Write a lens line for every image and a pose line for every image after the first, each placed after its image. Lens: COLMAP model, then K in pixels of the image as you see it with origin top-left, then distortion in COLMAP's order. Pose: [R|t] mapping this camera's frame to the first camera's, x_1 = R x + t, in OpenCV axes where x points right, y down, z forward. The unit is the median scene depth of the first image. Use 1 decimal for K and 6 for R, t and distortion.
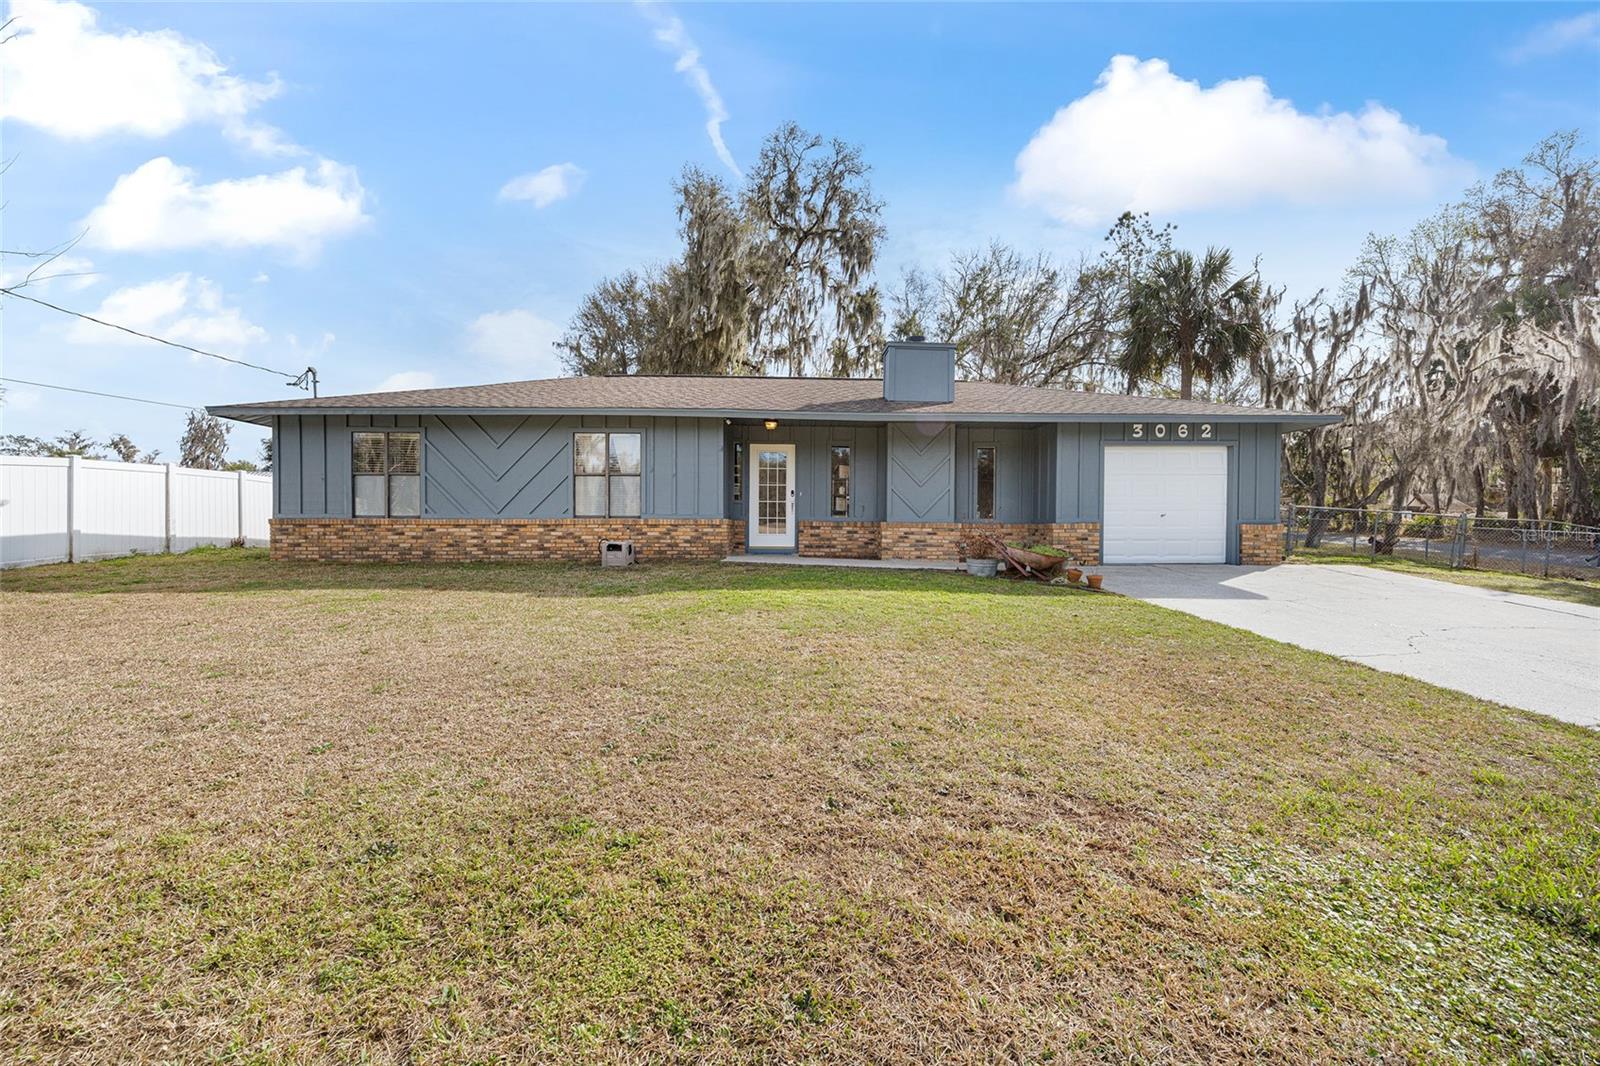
lens RADIAL K [[640.8, 0, 799.2], [0, 640.8, 526.7], [0, 0, 1]] dist [-0.002335, 0.001805]
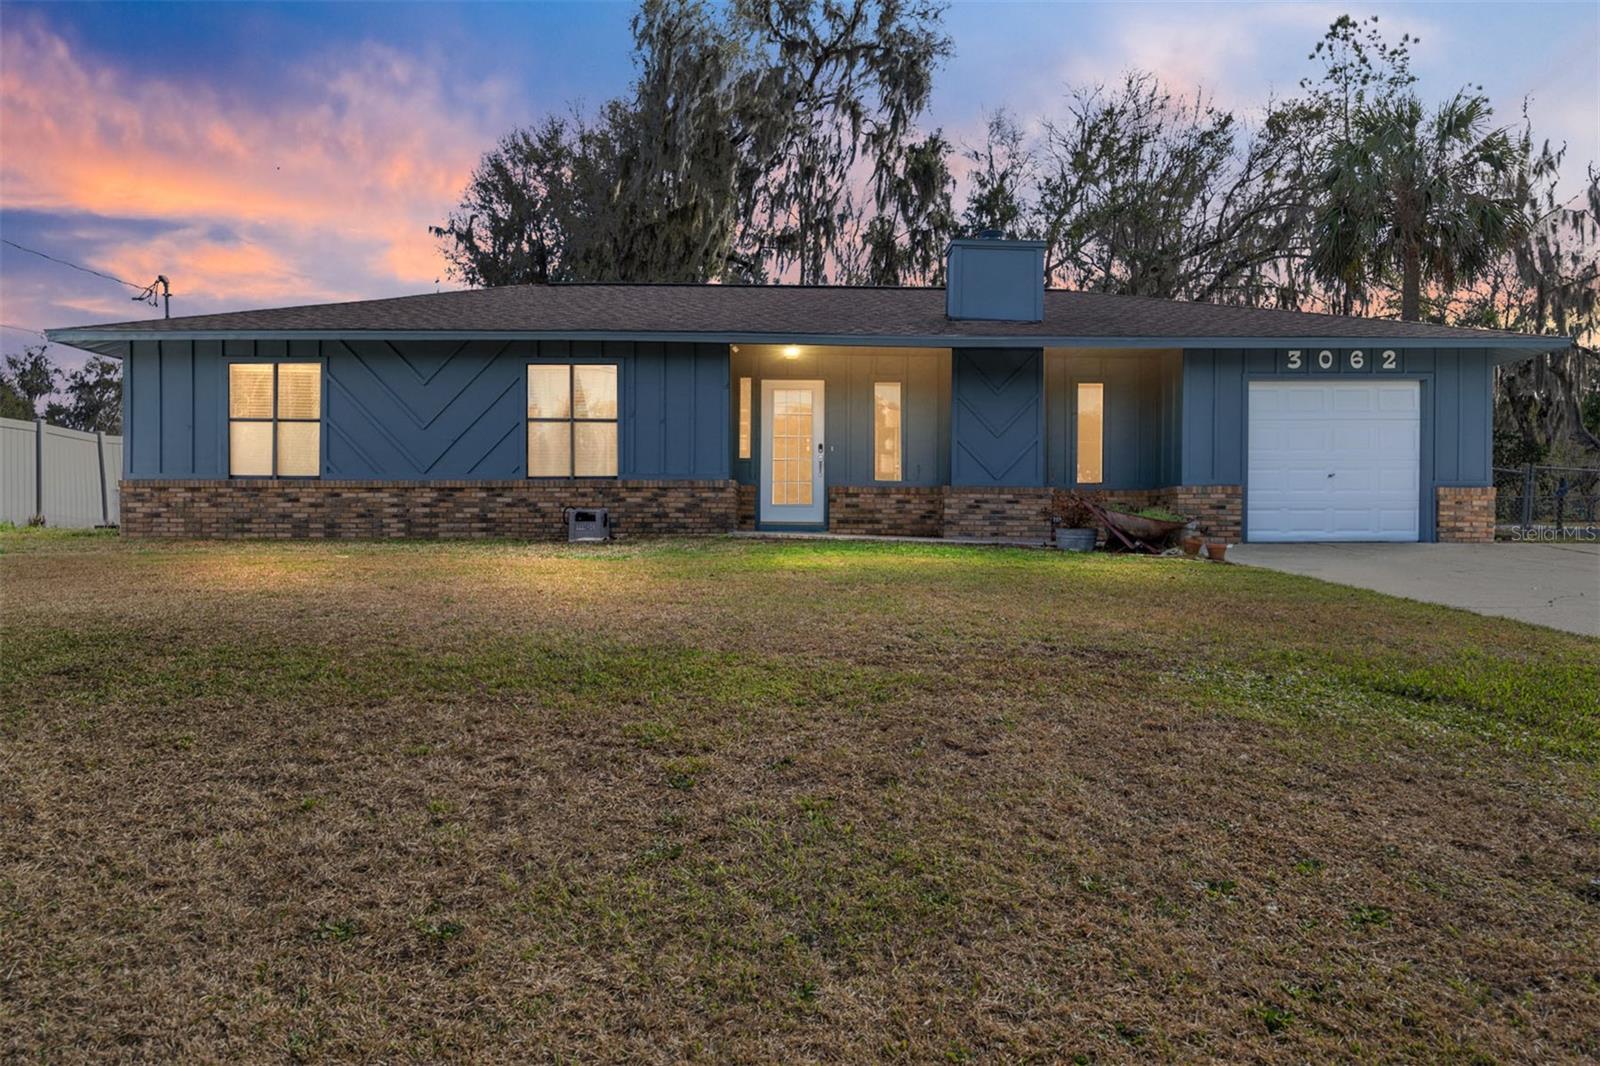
lens RADIAL K [[1109.0, 0, 796.7], [0, 1109.0, 524.6], [0, 0, 1]] dist [0.006997, -0.009513]
pose [[0.999925, -0.000341, -0.012211, -0.013217], [0.000227, 0.999956, -0.009381, 0.027576], [0.012214, 0.009378, 0.999881, -0.149043]]
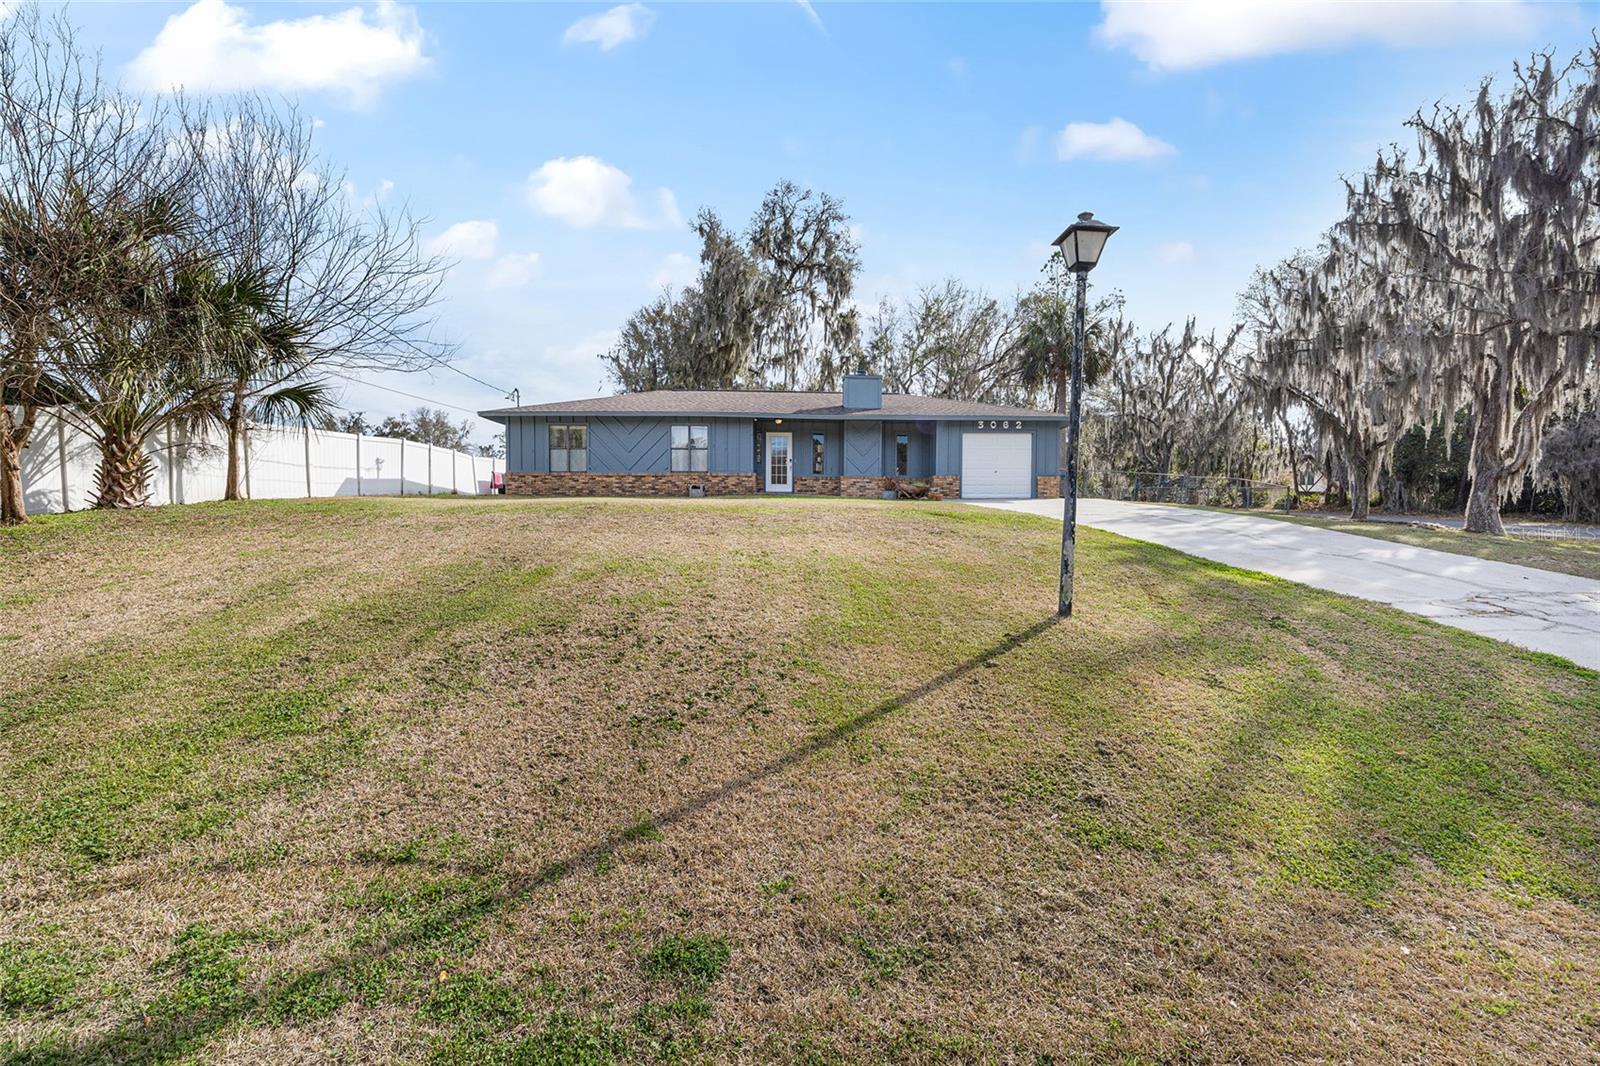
lens RADIAL K [[640.8, 0, 798.7], [0, 640.8, 527.1], [0, 0, 1]] dist [-0.002335, 0.001805]
pose [[0.999952, -0.000638, 0.009785, -0.003690], [0.000560, 0.999968, 0.007945, 0.068950], [-0.009790, -0.007939, 0.999921, -0.445783]]
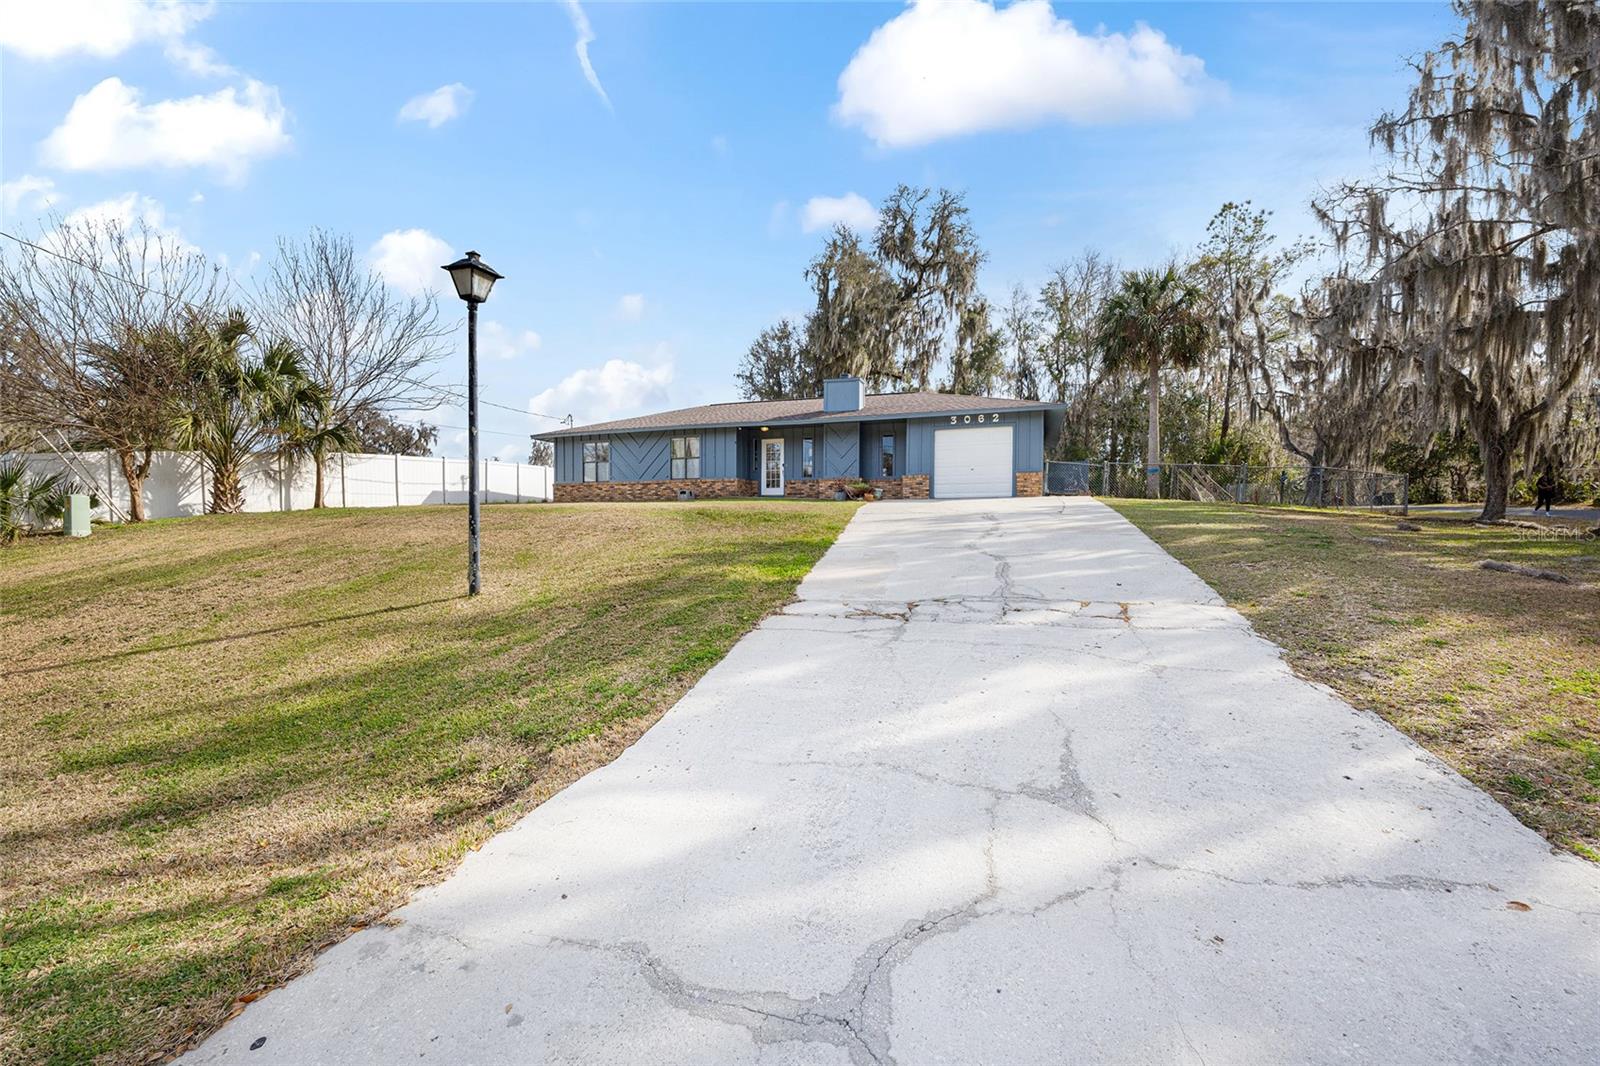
lens RADIAL K [[640.8, 0, 799.0], [0, 640.8, 526.8], [0, 0, 1]] dist [-0.002335, 0.001805]
pose [[0.933083, -0.001723, -0.359658, 0.415256], [0.000897, 0.999997, -0.002463, 0.076827], [0.359661, 0.001975, 0.933081, -0.413835]]
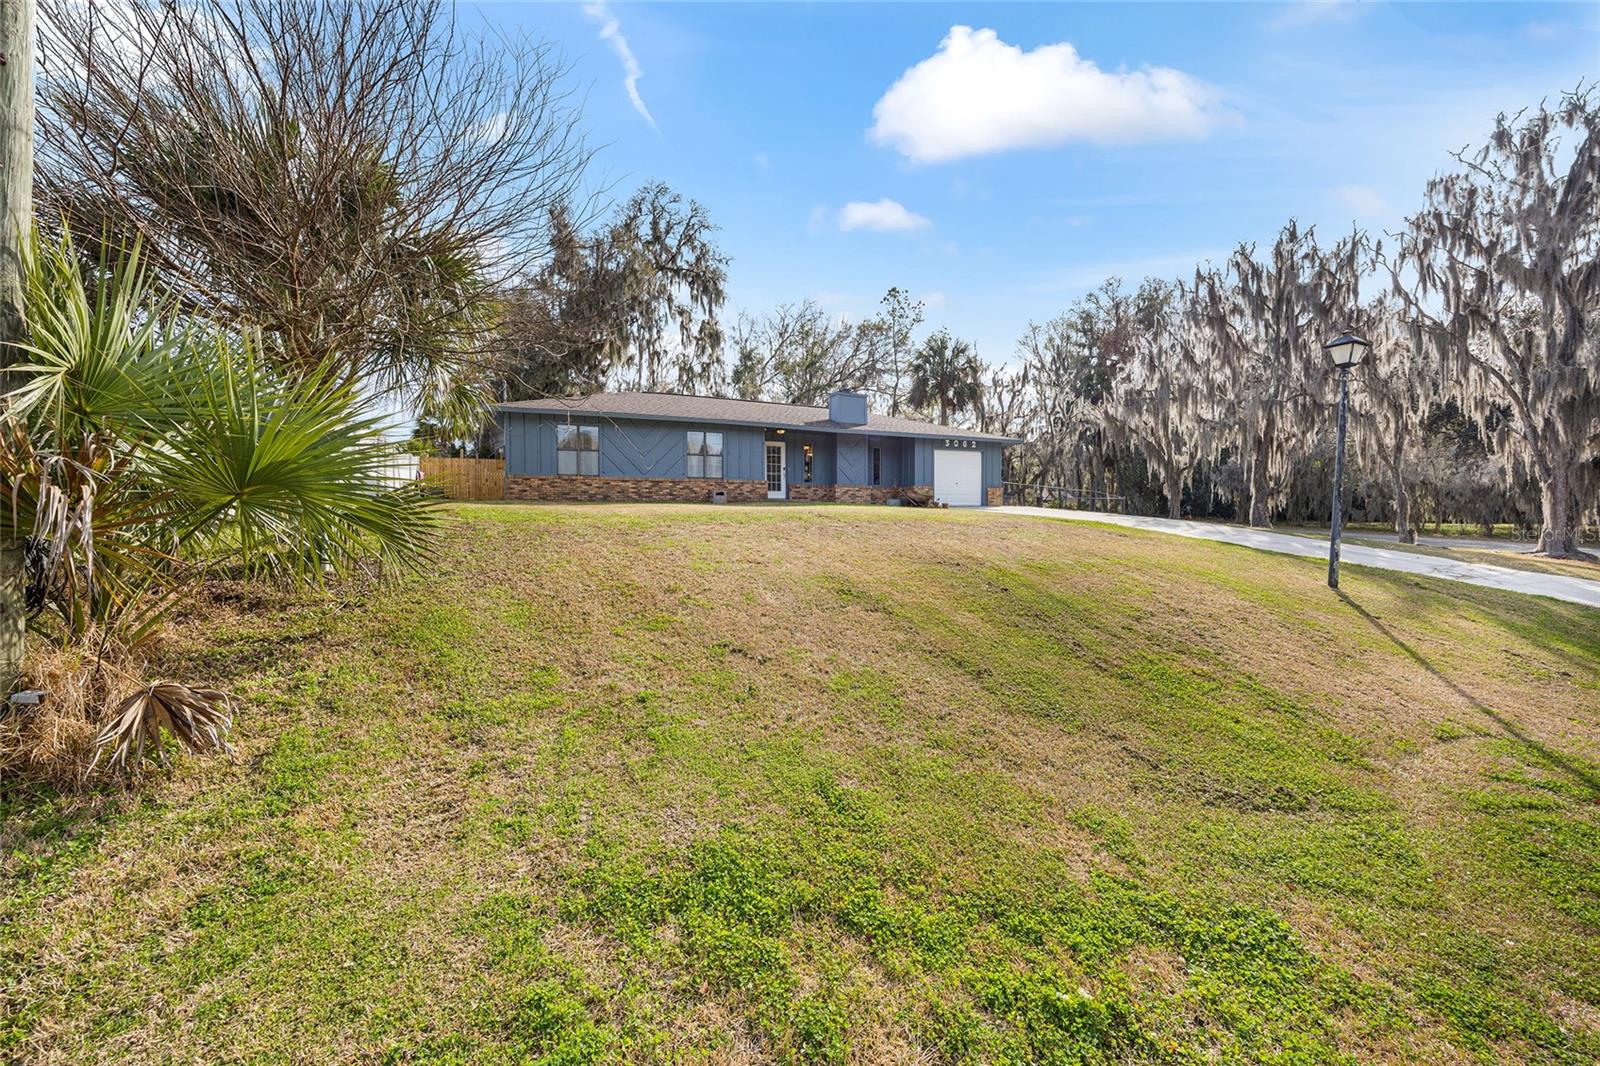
lens RADIAL K [[640.8, 0, 798.1], [0, 640.8, 524.3], [0, 0, 1]] dist [-0.002335, 0.001805]
pose [[0.924582, -0.006218, 0.380933, -0.405673], [0.006464, 0.999979, 0.000632, 0.063248], [-0.380929, 0.001878, 0.924602, -0.425880]]
